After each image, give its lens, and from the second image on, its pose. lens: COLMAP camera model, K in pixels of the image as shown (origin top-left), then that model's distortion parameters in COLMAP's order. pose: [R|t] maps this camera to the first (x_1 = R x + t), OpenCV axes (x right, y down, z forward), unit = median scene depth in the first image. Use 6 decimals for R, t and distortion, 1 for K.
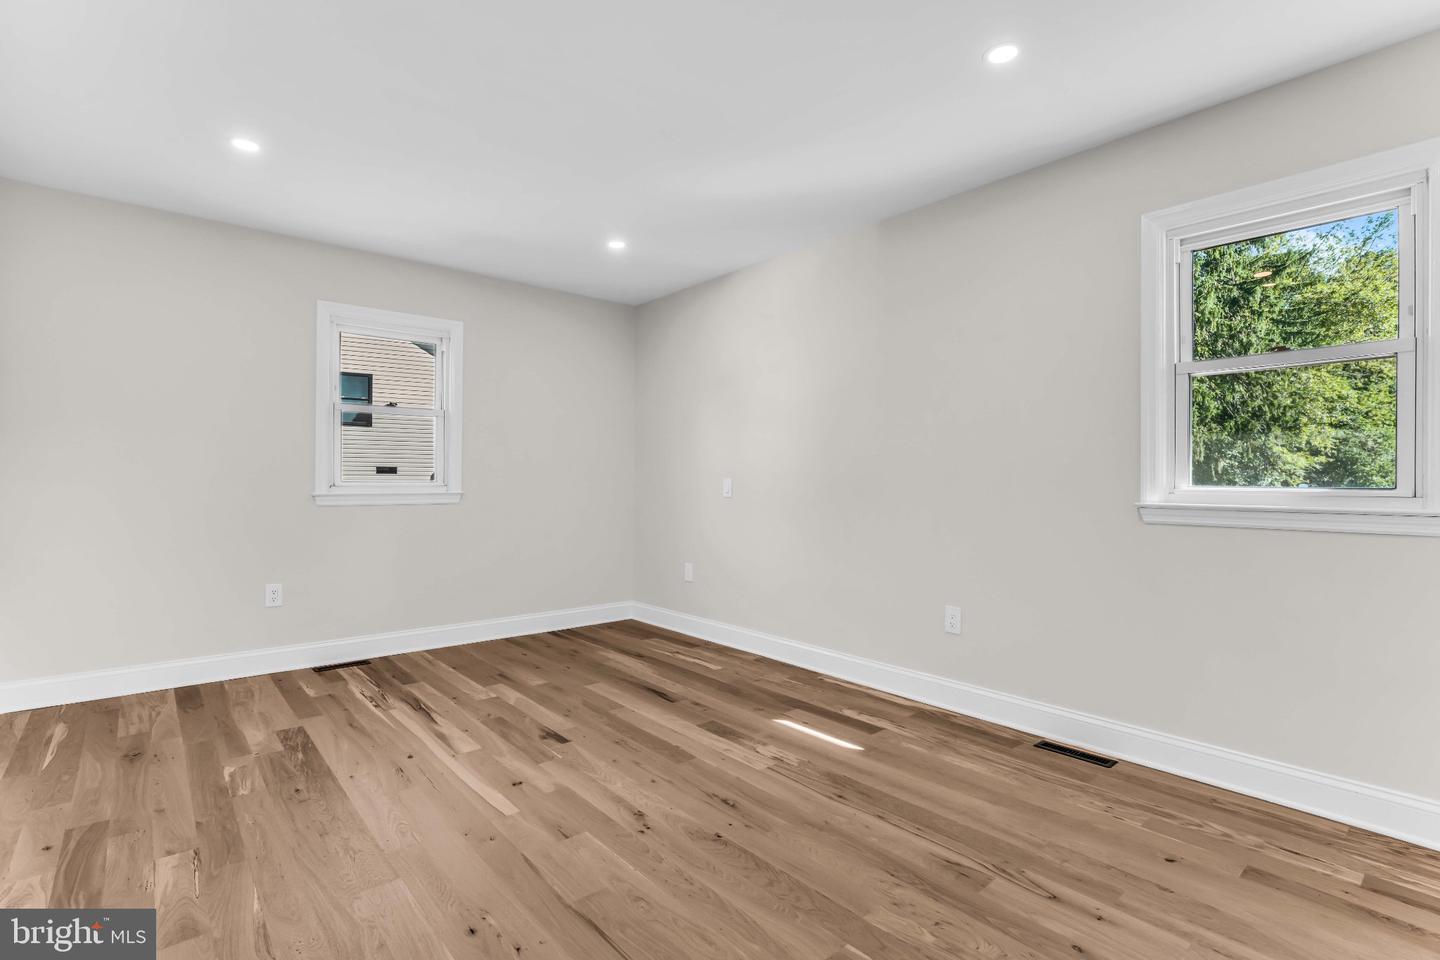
lens RADIAL K [[682.6, 0, 717.7], [0, 682.6, 475.5], [0, 0, 1]] dist [-0.000358, -0.000124]
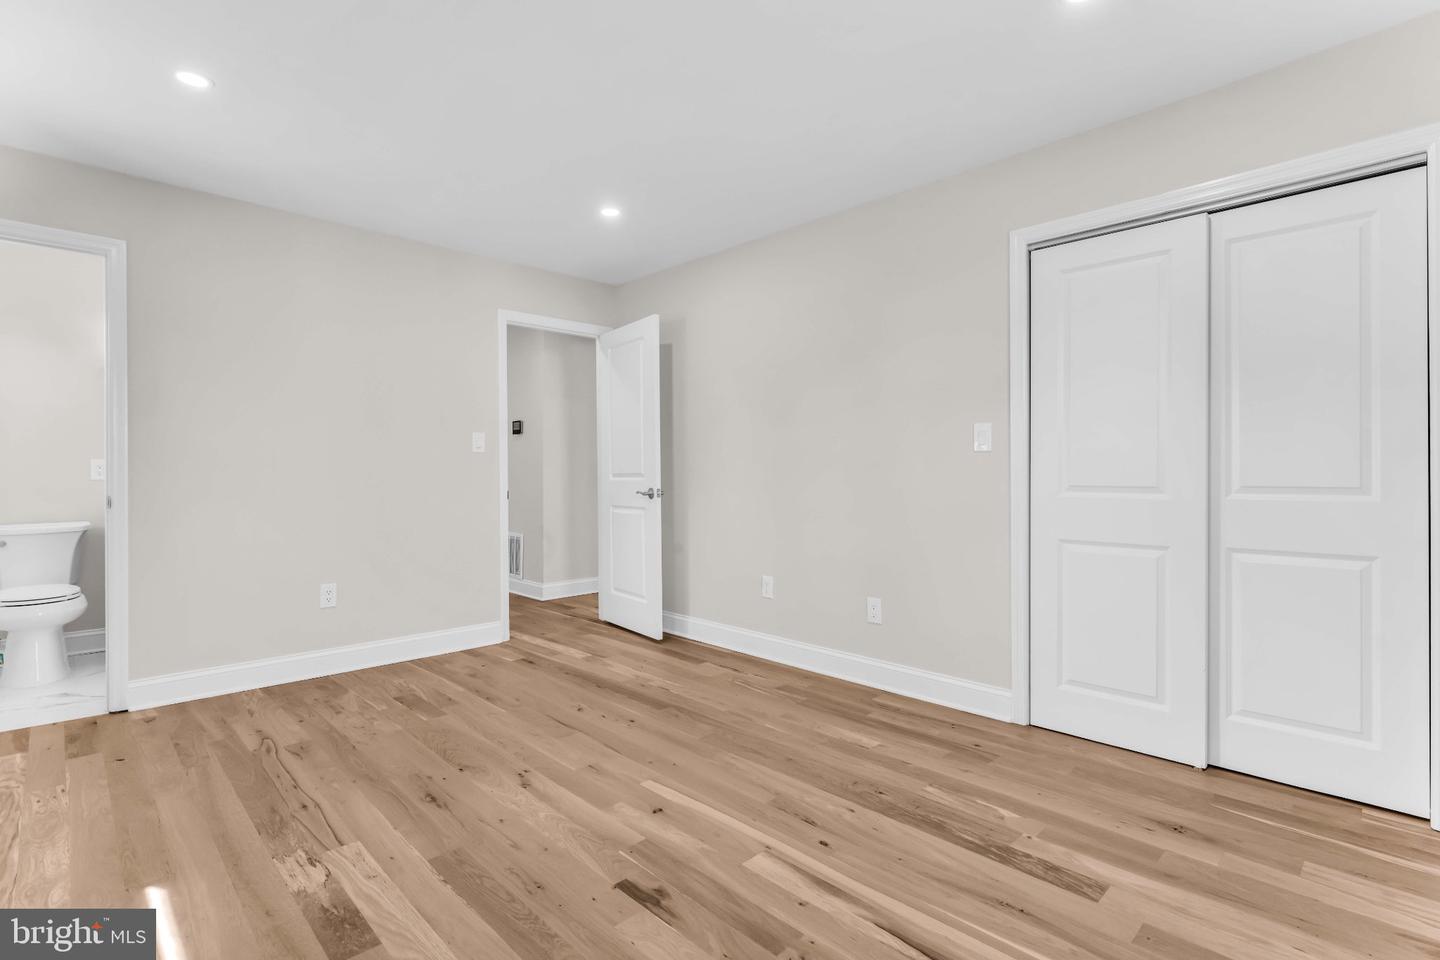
lens RADIAL K [[682.6, 0, 717.7], [0, 682.6, 475.5], [0, 0, 1]] dist [-0.000358, -0.000124]
pose [[-0.997591, -0.002990, -0.069311, -0.306534], [-0.002719, 0.999988, -0.004009, 0.015813], [0.069322, -0.003811, -0.997587, 1.885206]]
